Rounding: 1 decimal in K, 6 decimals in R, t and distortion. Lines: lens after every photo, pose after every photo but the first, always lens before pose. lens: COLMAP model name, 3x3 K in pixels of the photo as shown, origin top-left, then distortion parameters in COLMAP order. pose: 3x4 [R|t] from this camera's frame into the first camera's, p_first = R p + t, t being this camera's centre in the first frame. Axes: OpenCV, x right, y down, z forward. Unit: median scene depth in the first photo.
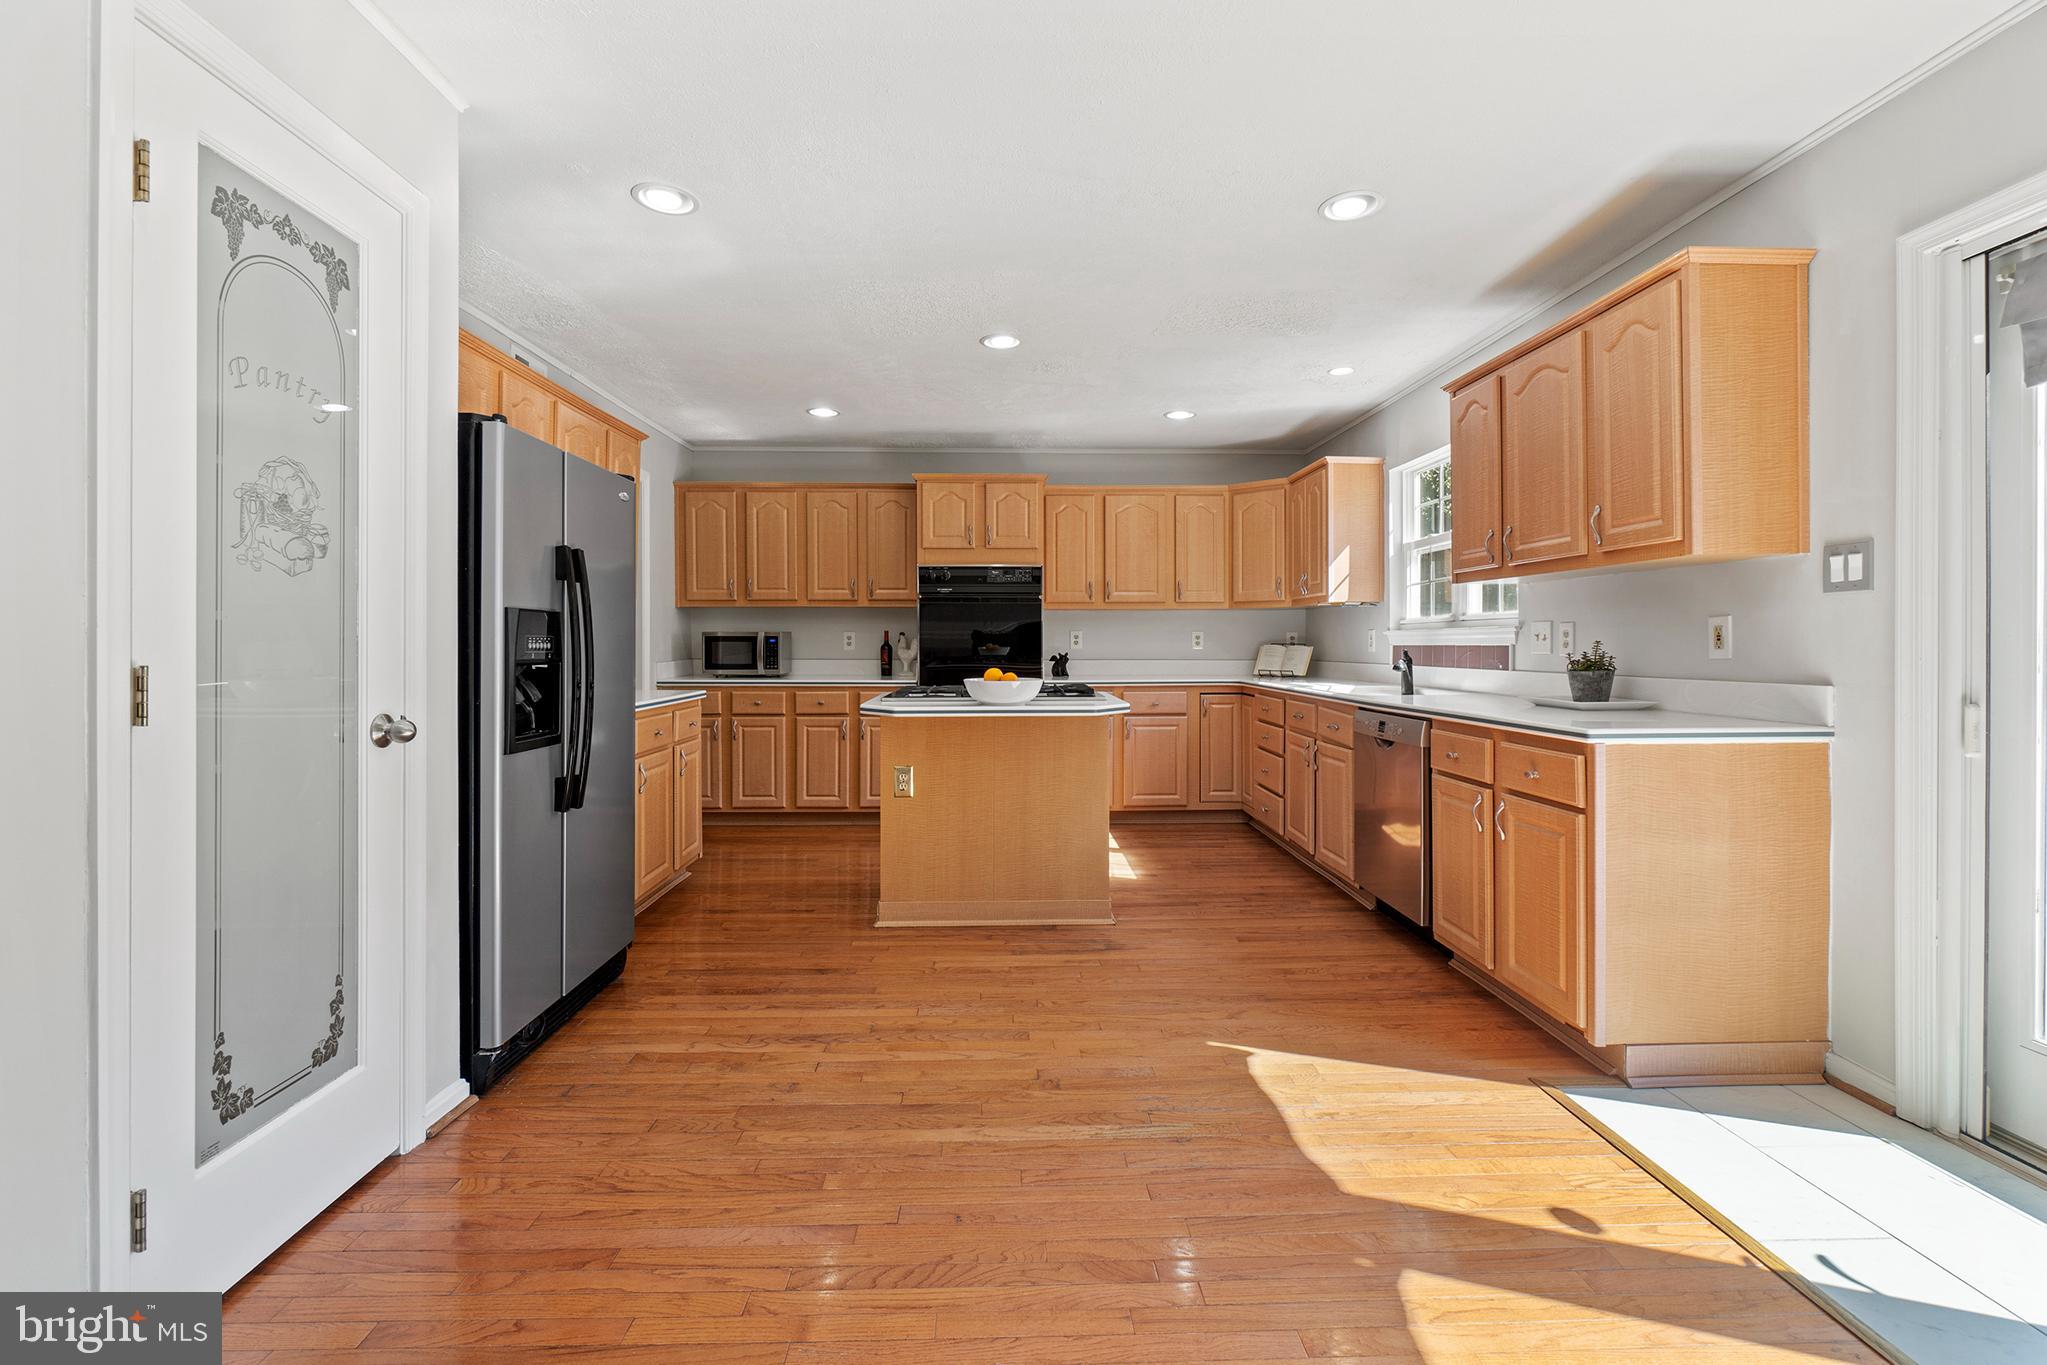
lens RADIAL K [[893.4, 0, 1019.0], [0, 893.4, 646.8], [0, 0, 1]] dist [0.000250, -0.000044]
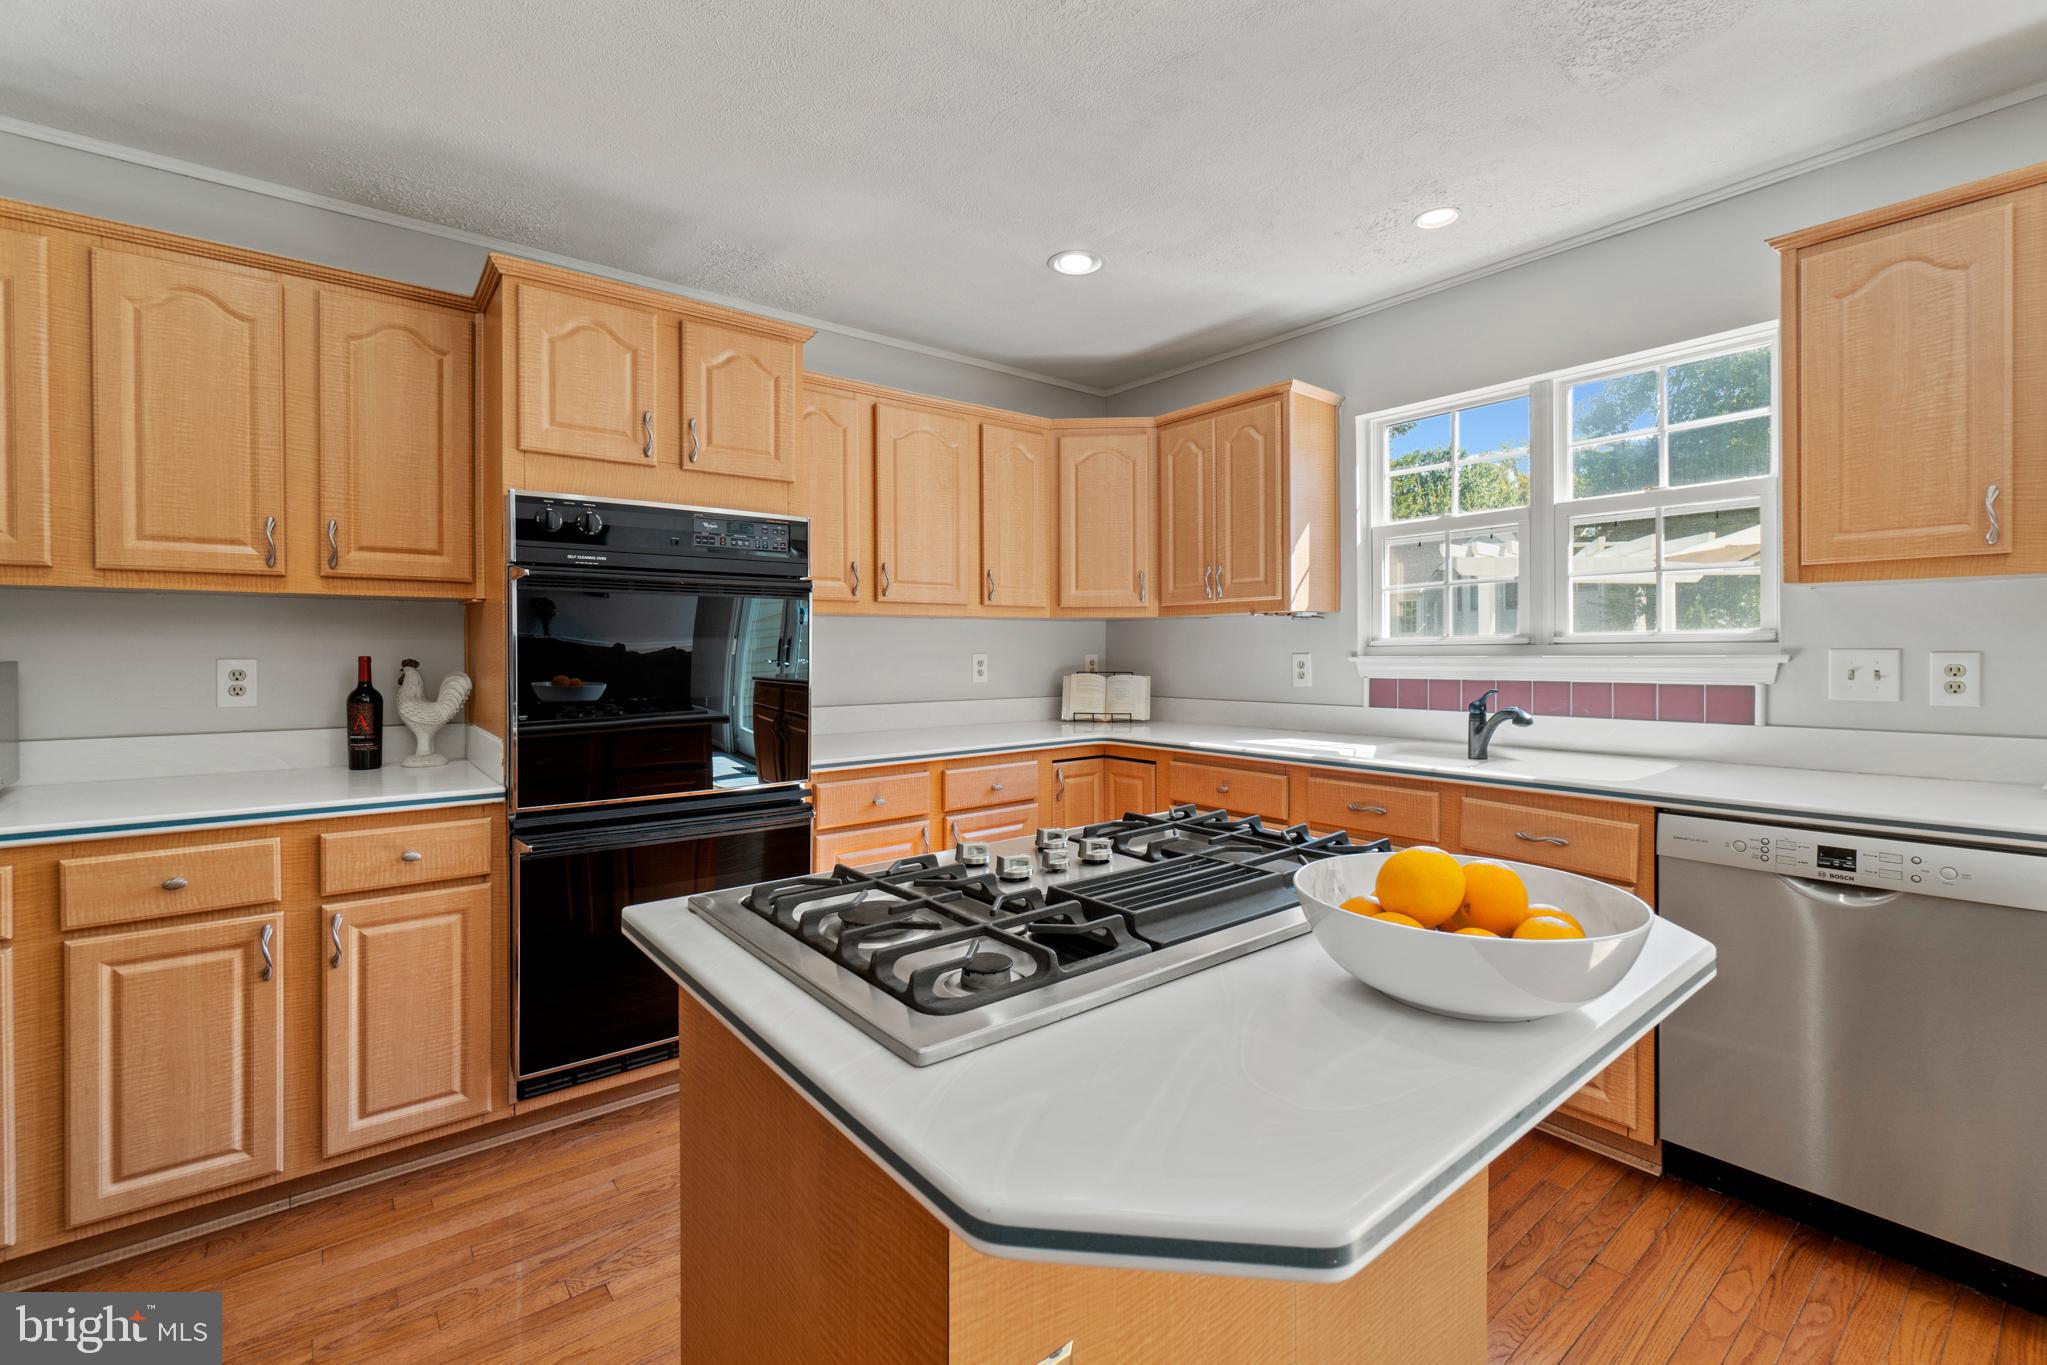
lens RADIAL K [[888.5, 0, 1009.8], [0, 888.5, 652.7], [0, 0, 1]] dist [-0.000763, -0.000207]
pose [[0.799483, -0.003893, 0.600676, -0.171481], [0.006774, 0.999974, -0.002535, -0.018261], [-0.600651, 0.006096, 0.799488, 0.556296]]
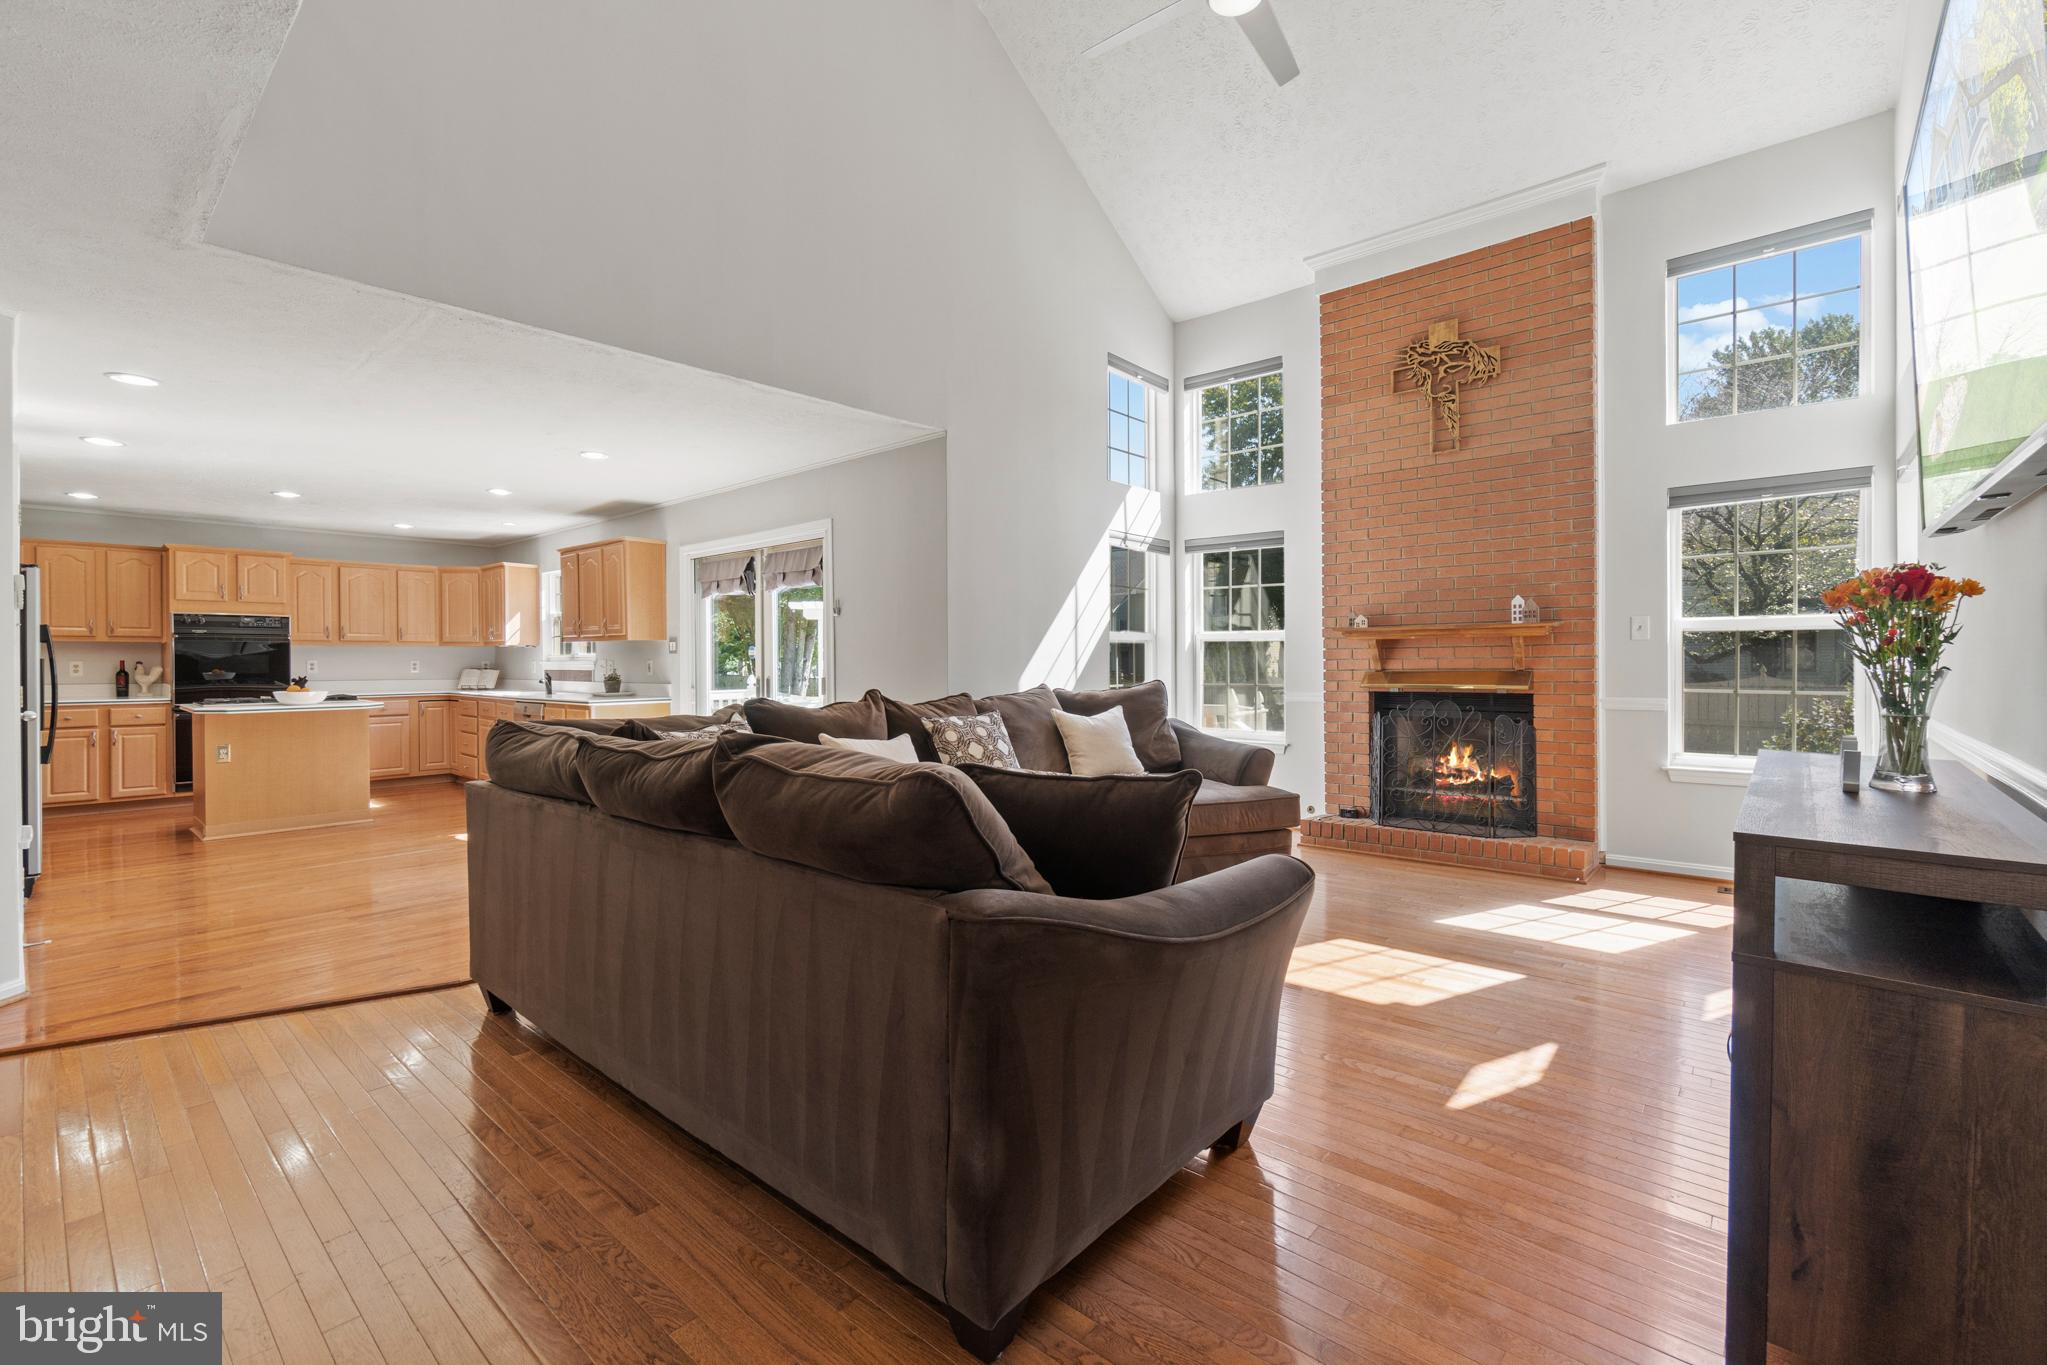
lens RADIAL K [[896.0, 0, 1015.5], [0, 896.0, 668.2], [0, 0, 1]] dist [-0.001008, -0.000354]
pose [[0.686697, -0.006558, 0.726915, -0.219543], [0.003940, 0.999978, 0.005300, -0.009737], [-0.726933, -0.000775, 0.686707, -0.837198]]
